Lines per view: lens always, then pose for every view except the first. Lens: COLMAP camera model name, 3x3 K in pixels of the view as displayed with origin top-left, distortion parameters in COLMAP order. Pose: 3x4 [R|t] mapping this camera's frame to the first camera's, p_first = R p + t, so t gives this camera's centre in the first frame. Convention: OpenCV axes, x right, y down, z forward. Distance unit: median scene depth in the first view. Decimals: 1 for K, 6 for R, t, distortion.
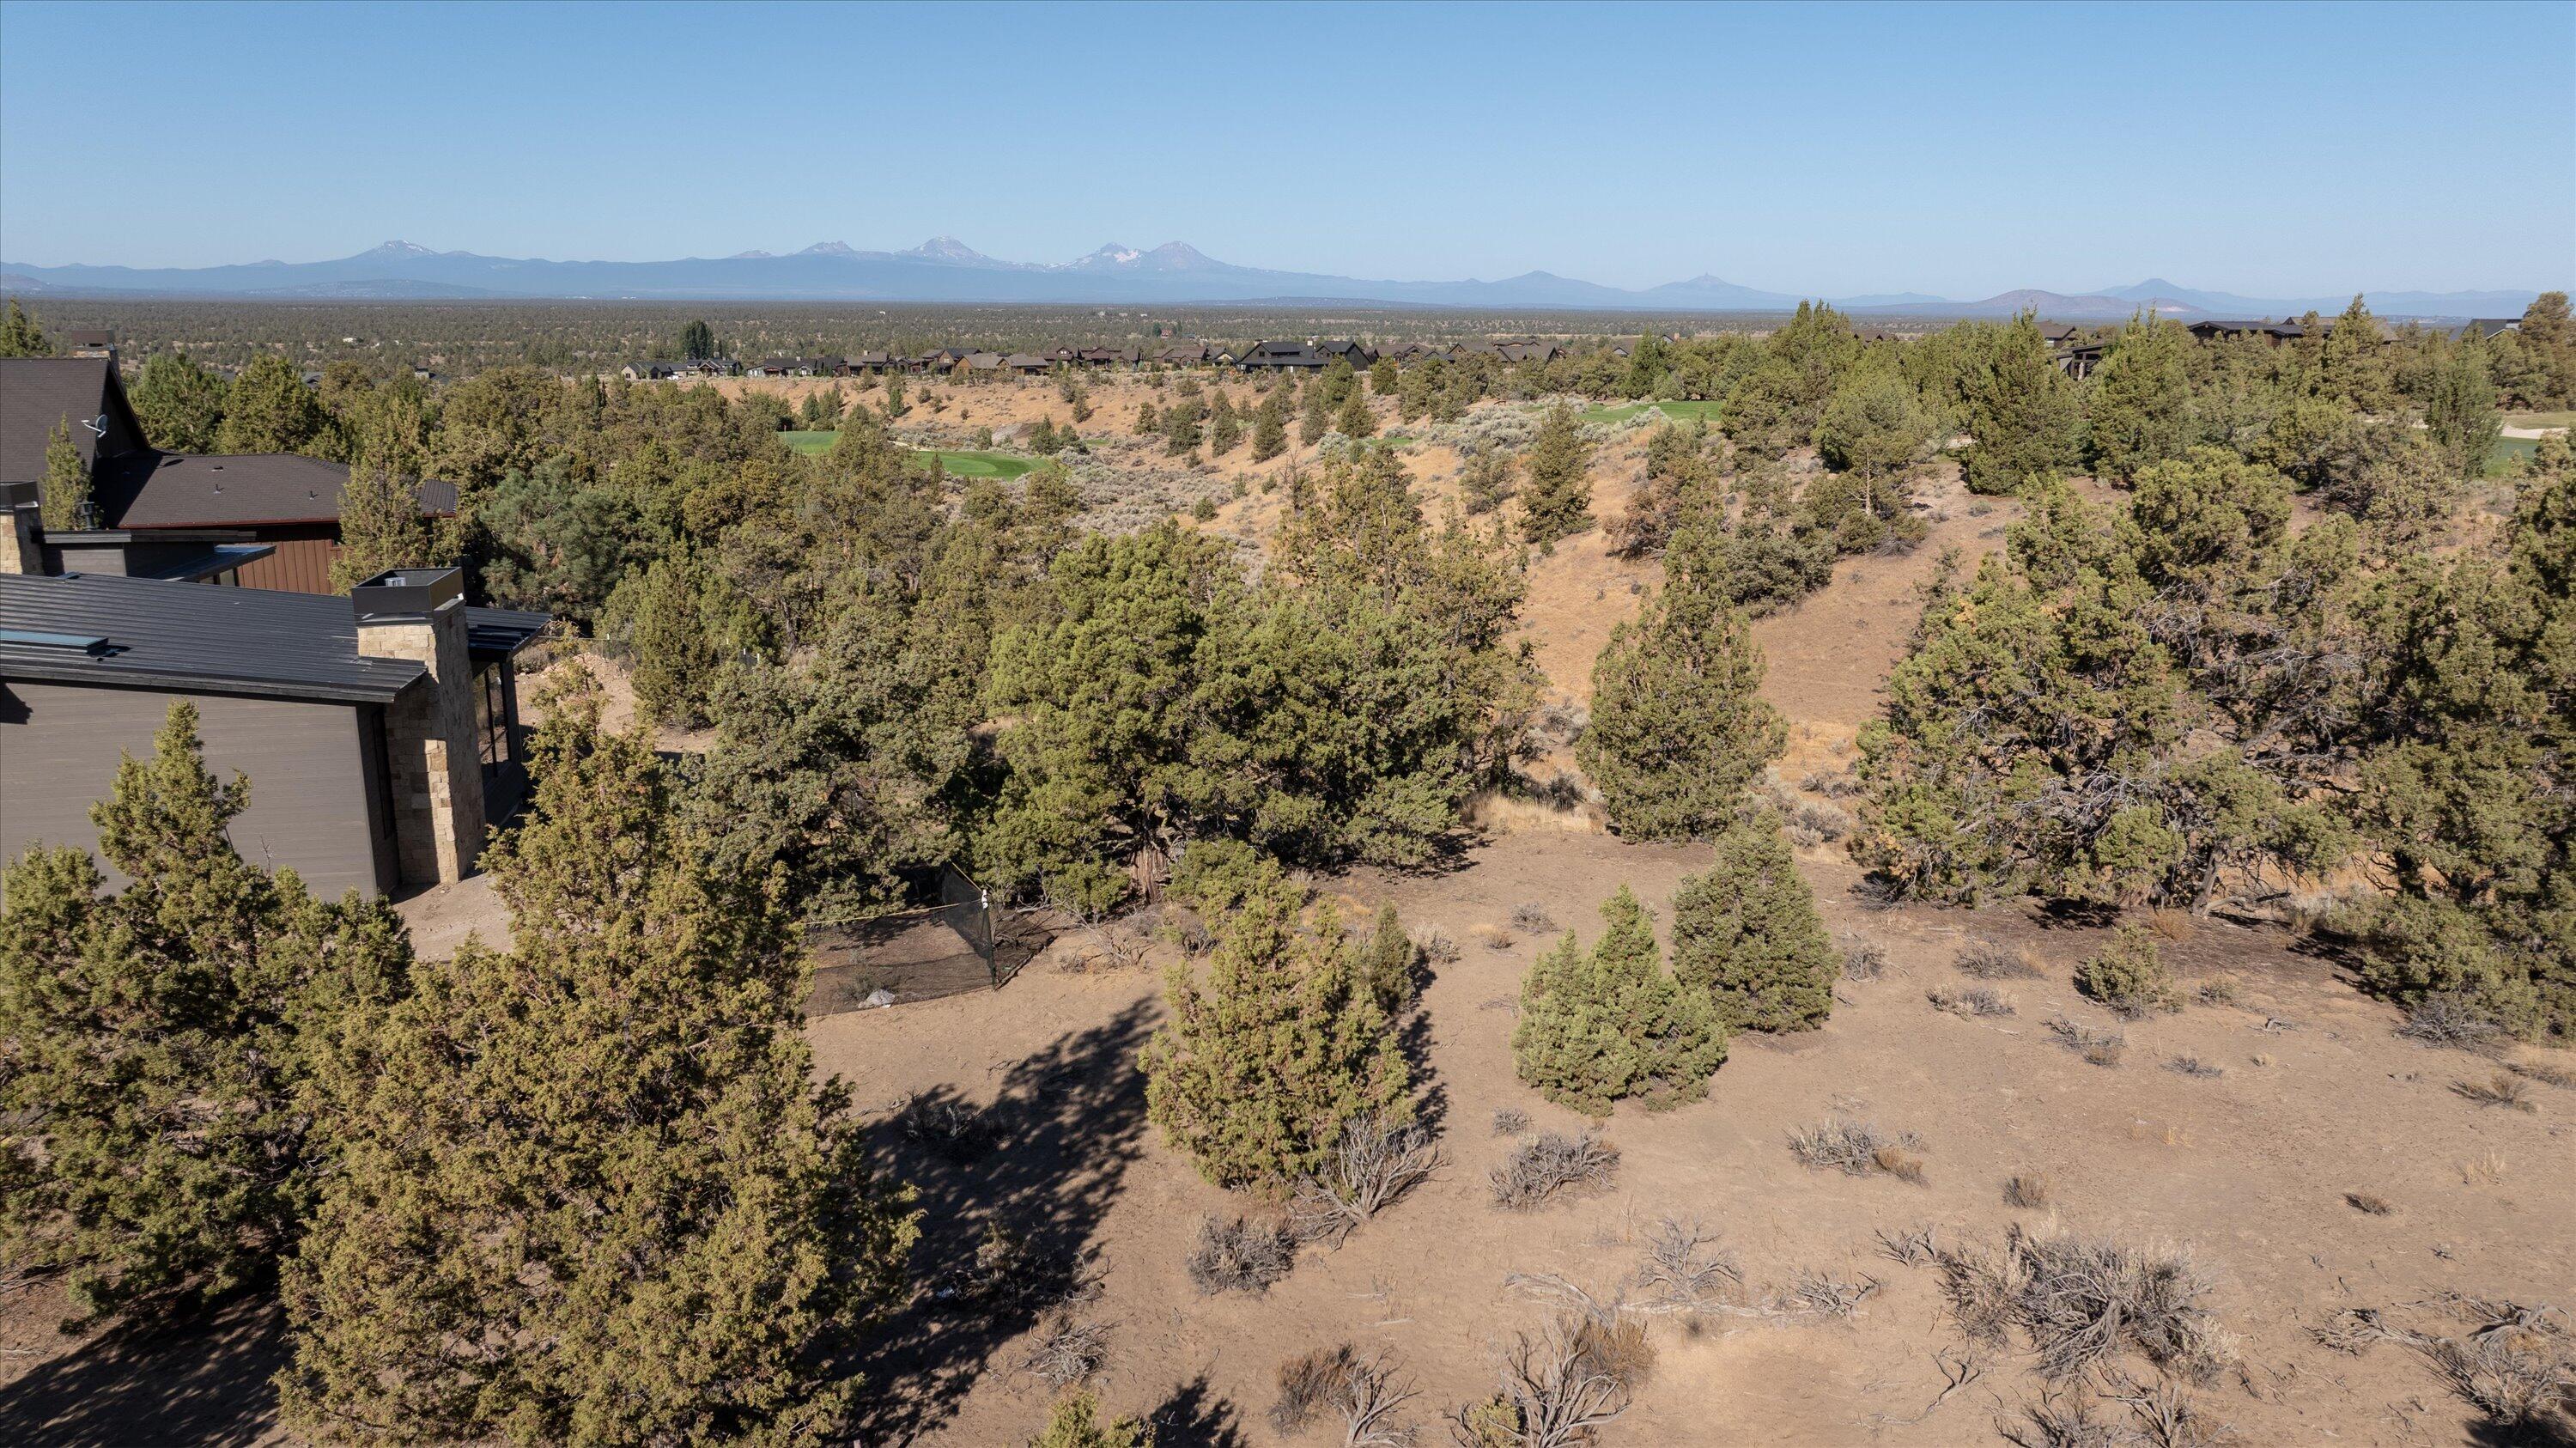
lens RADIAL K [[1822.0, 0, 1297.9], [0, 1822.0, 707.2], [0, 0, 1]] dist [-0.036555, 0.027709]
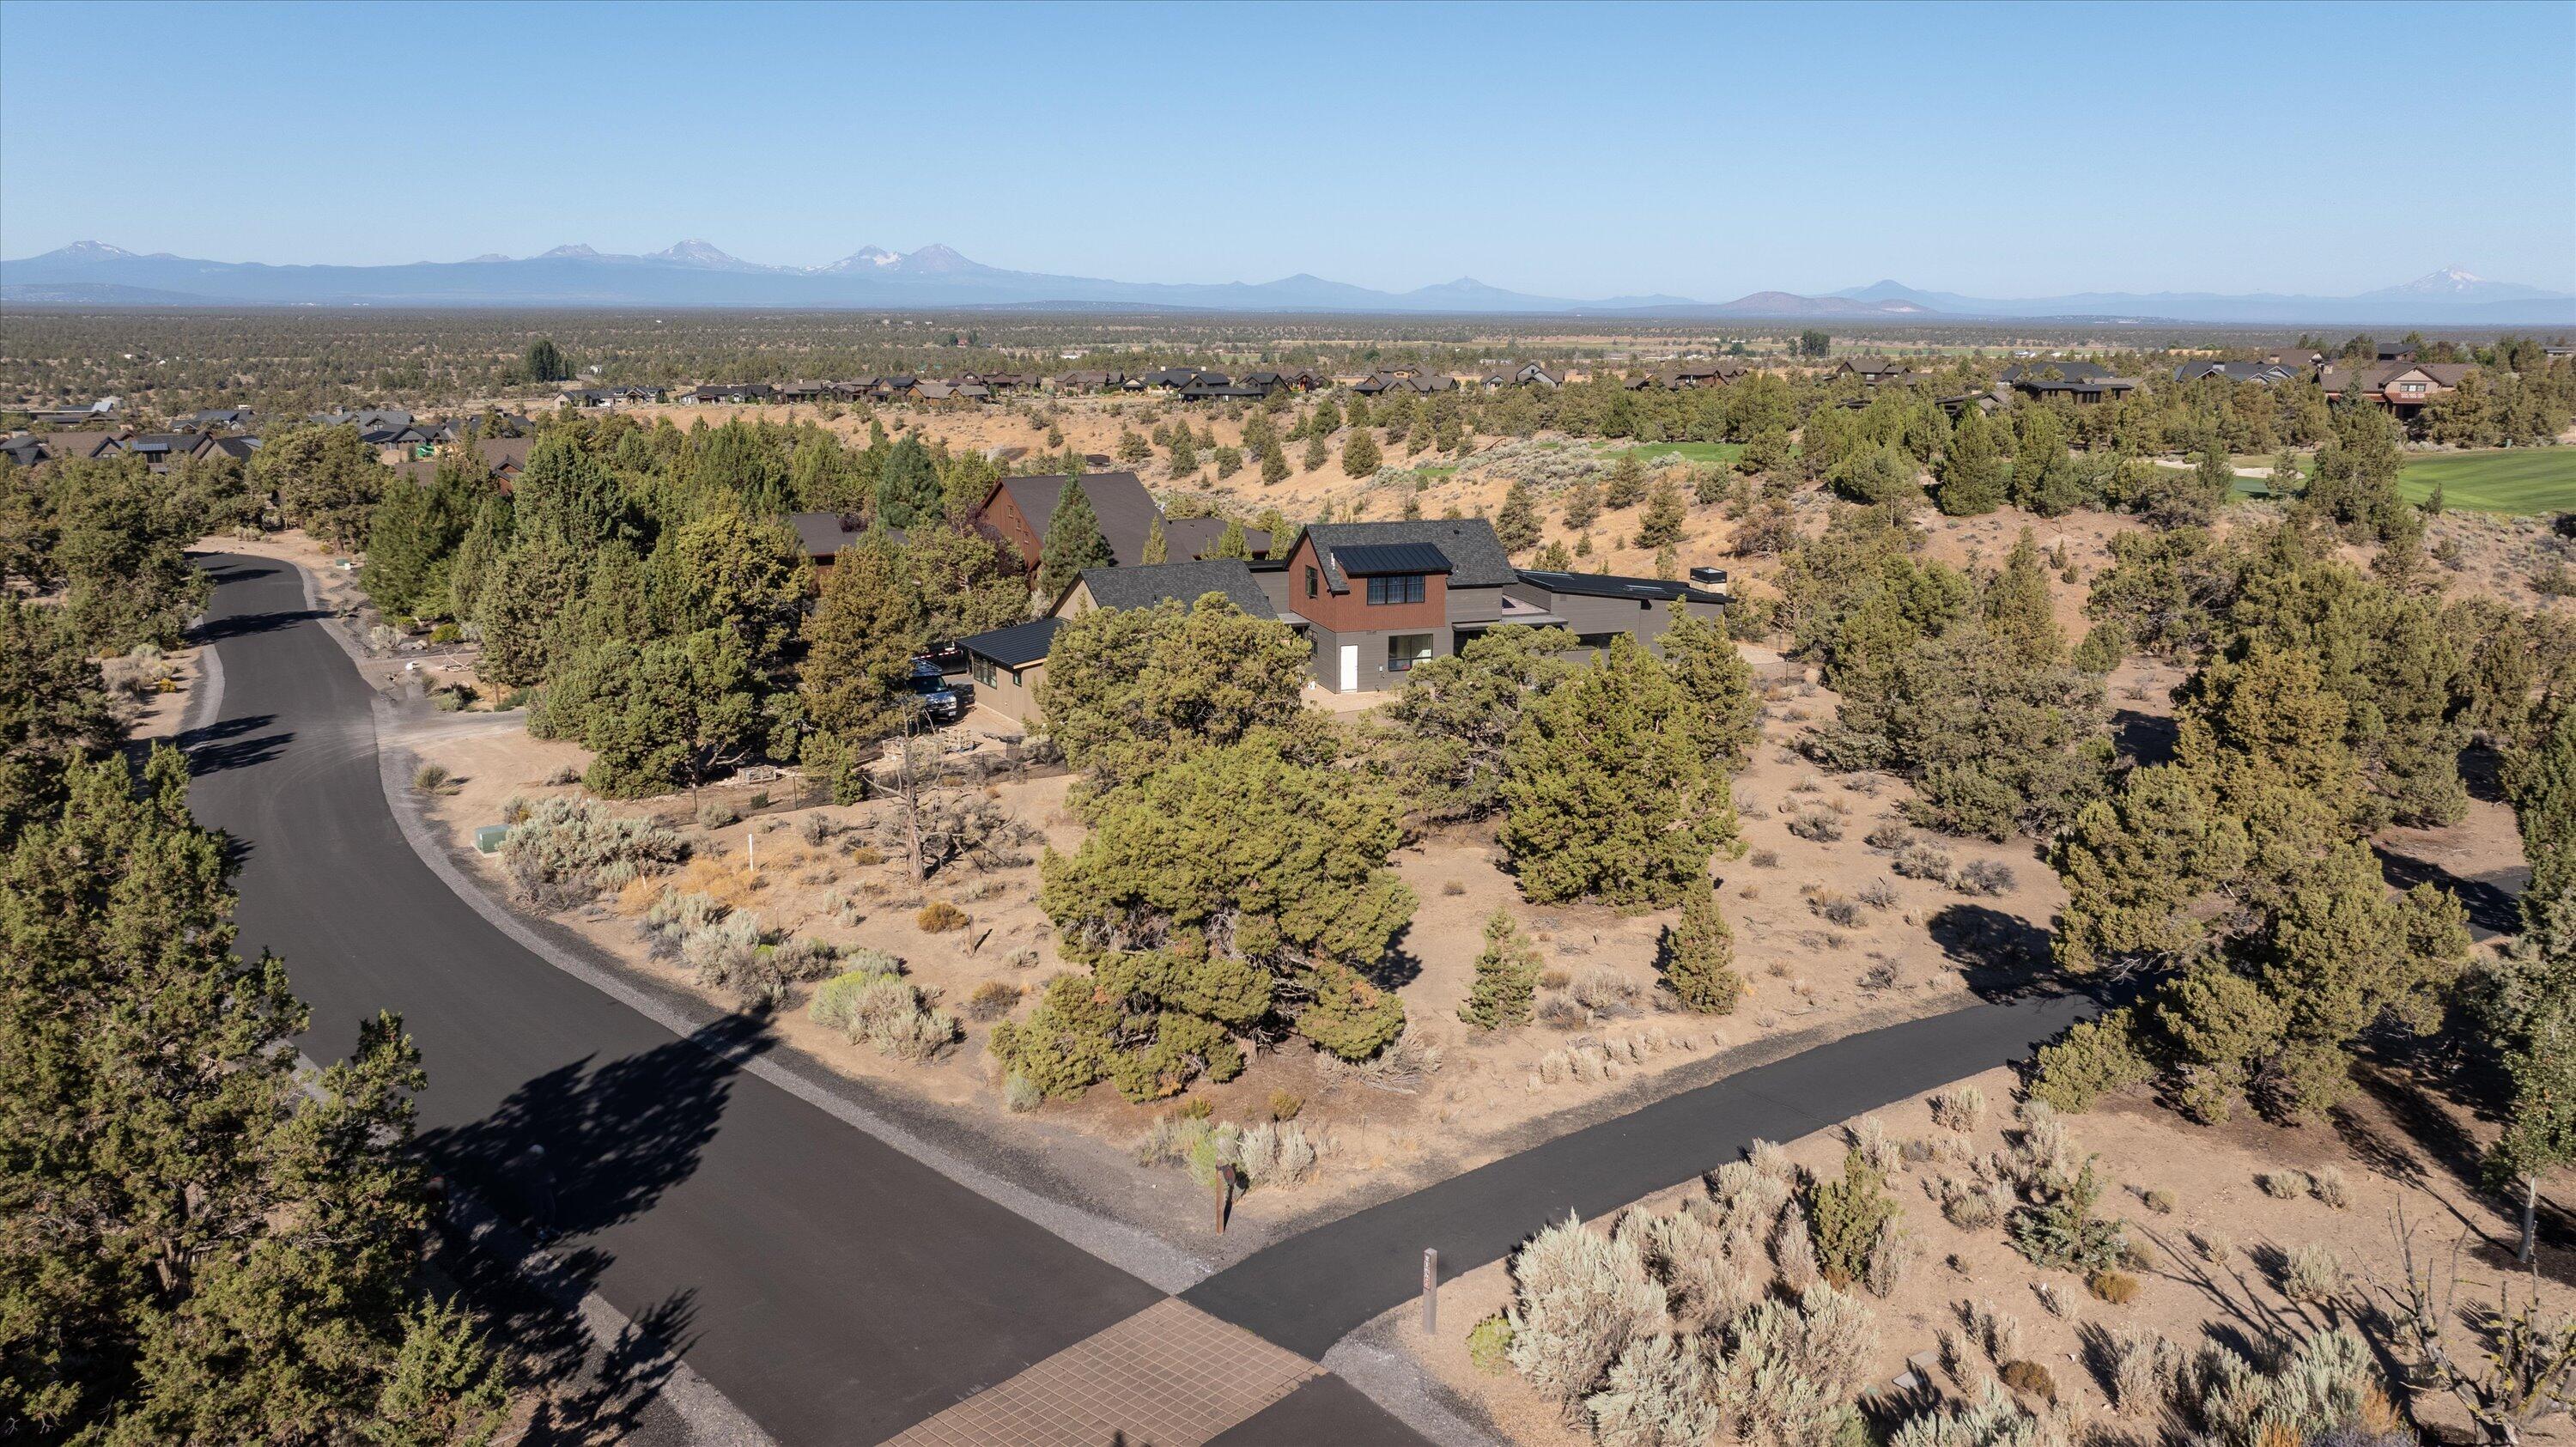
lens RADIAL K [[1821.9, 0, 1292.8], [0, 1821.9, 715.8], [0, 0, 1]] dist [-0.036555, 0.027709]
pose [[0.992242, -0.029574, 0.120753, -0.082774], [0.029164, 0.999561, 0.005155, 0.008141], [-0.120852, -0.001593, 0.992669, -0.114531]]
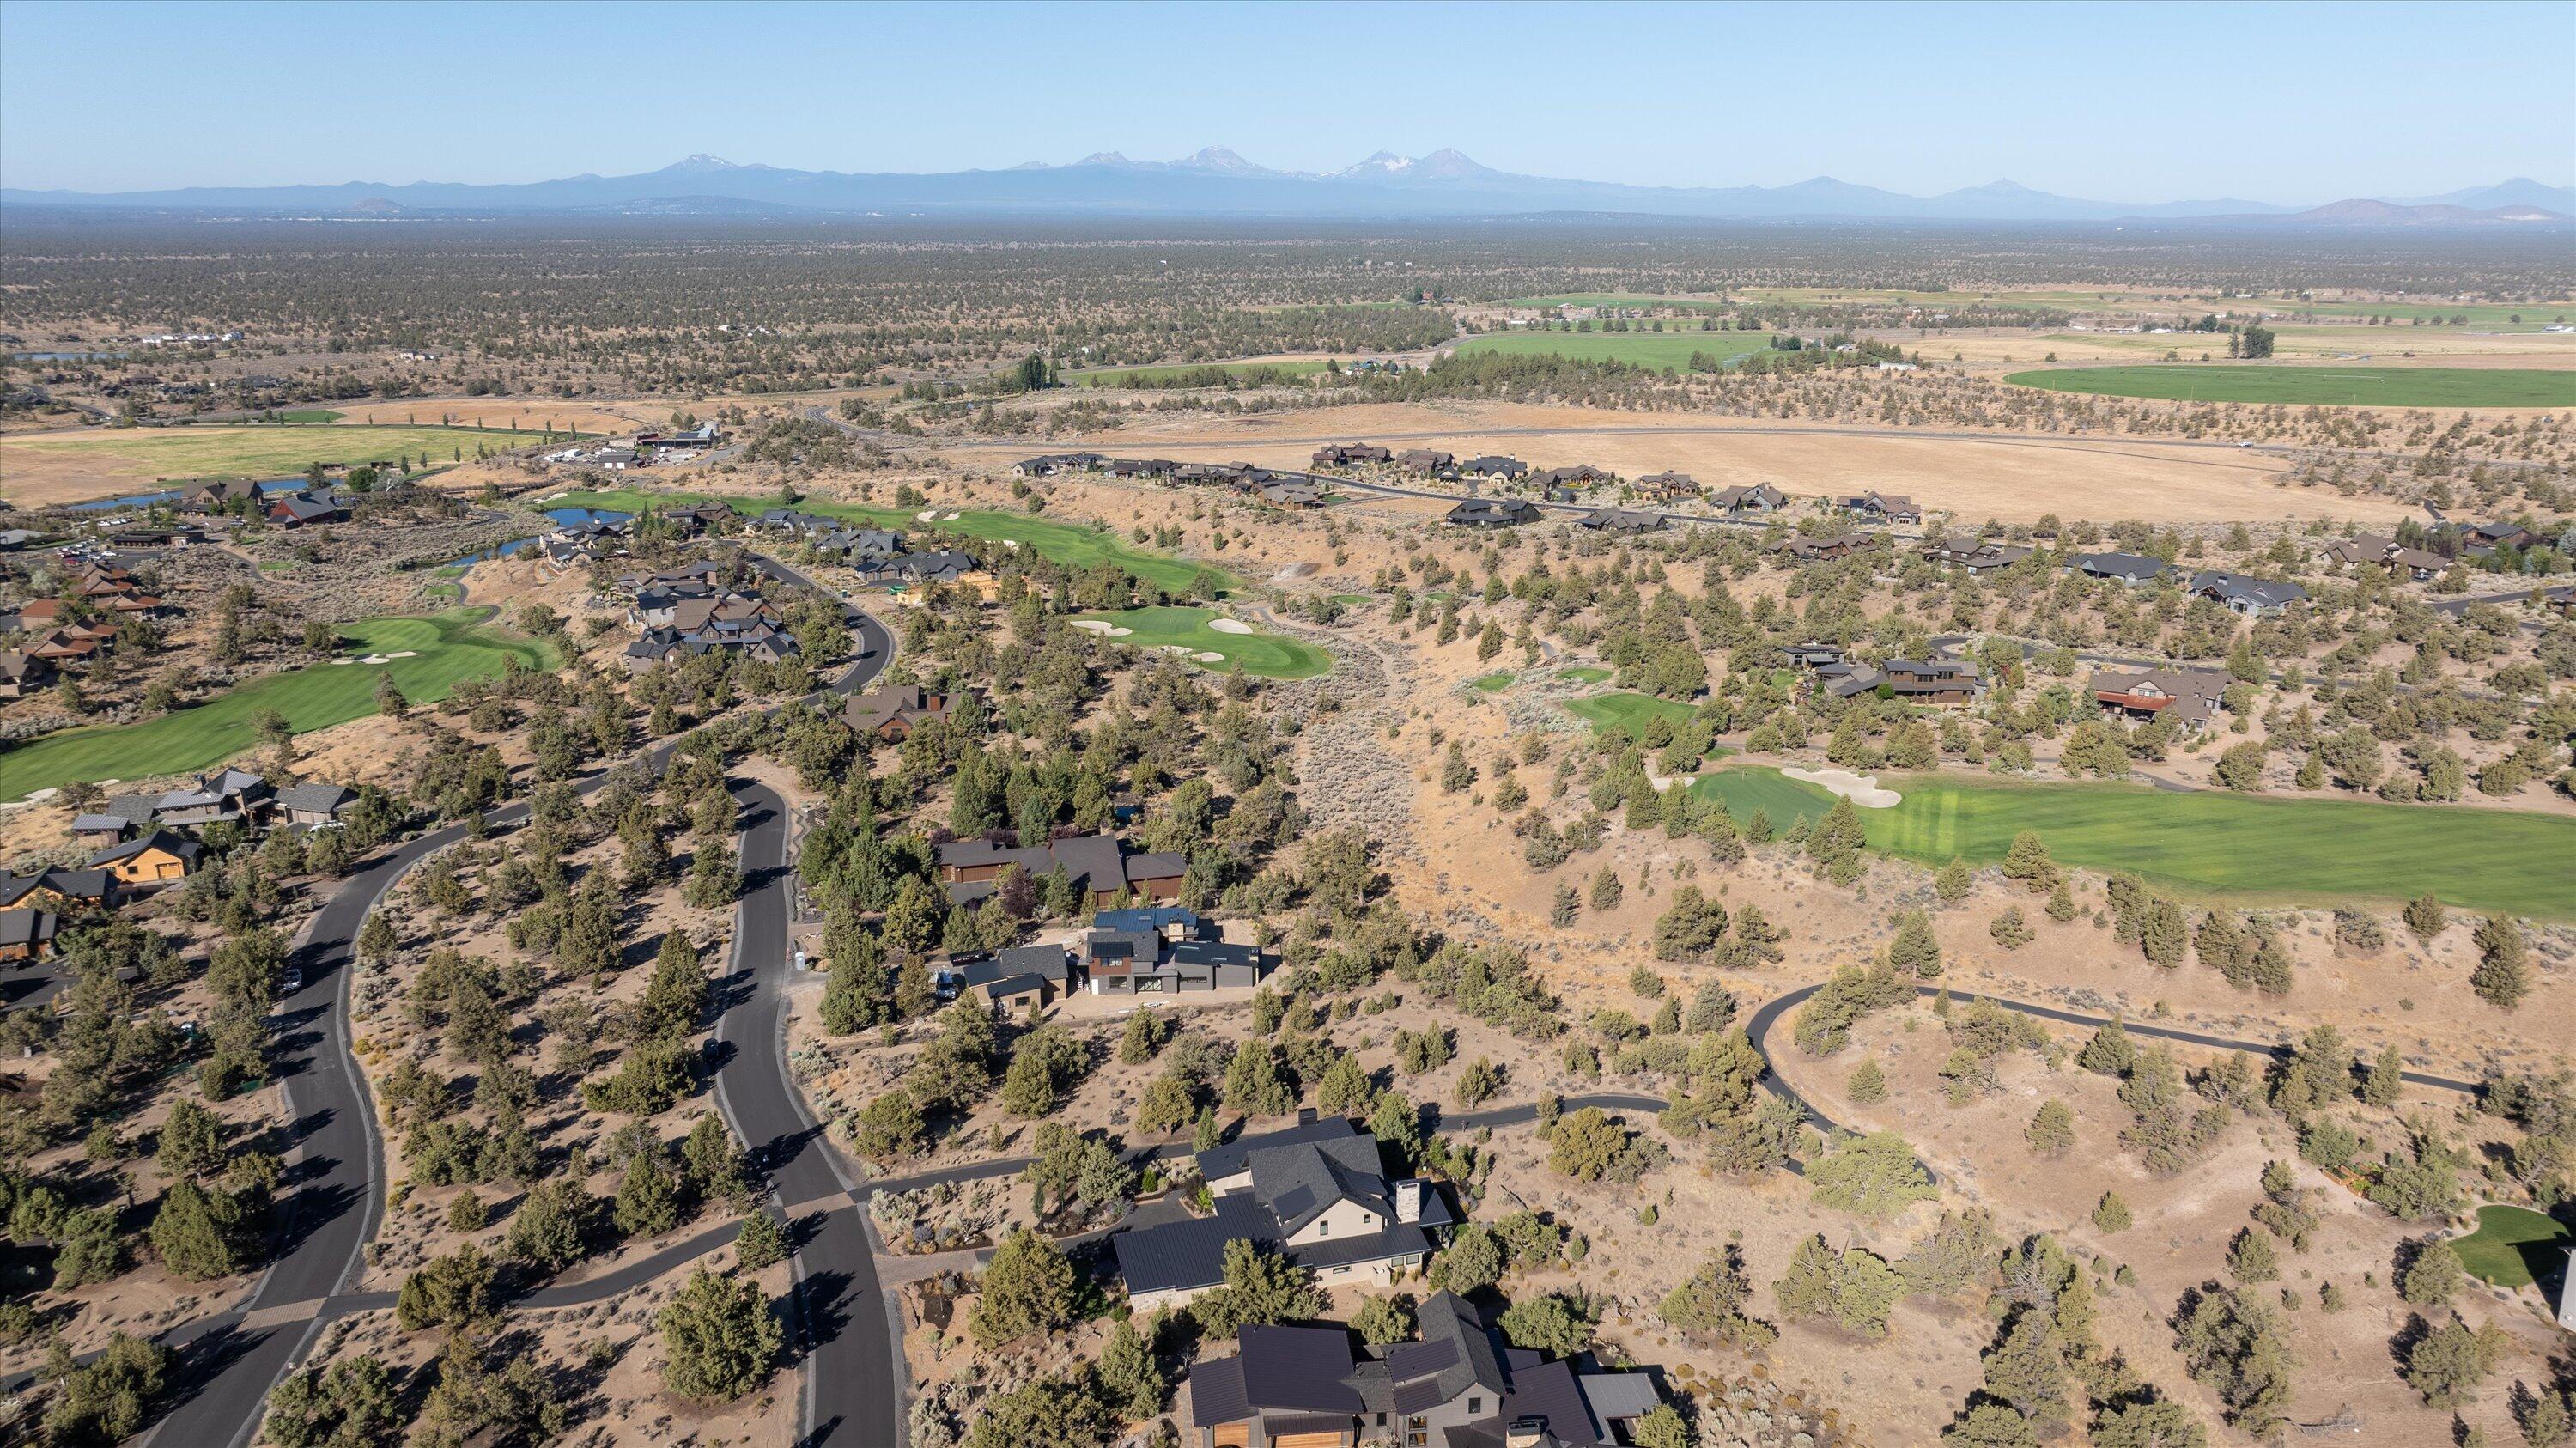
lens RADIAL K [[1822.0, 0, 1292.8], [0, 1822.0, 725.5], [0, 0, 1]] dist [-0.036555, 0.027709]
pose [[0.989249, 0.034520, -0.142107, 0.045778], [-0.025915, 0.997742, 0.061964, -0.084565], [0.143925, -0.057615, 0.987910, -0.378878]]
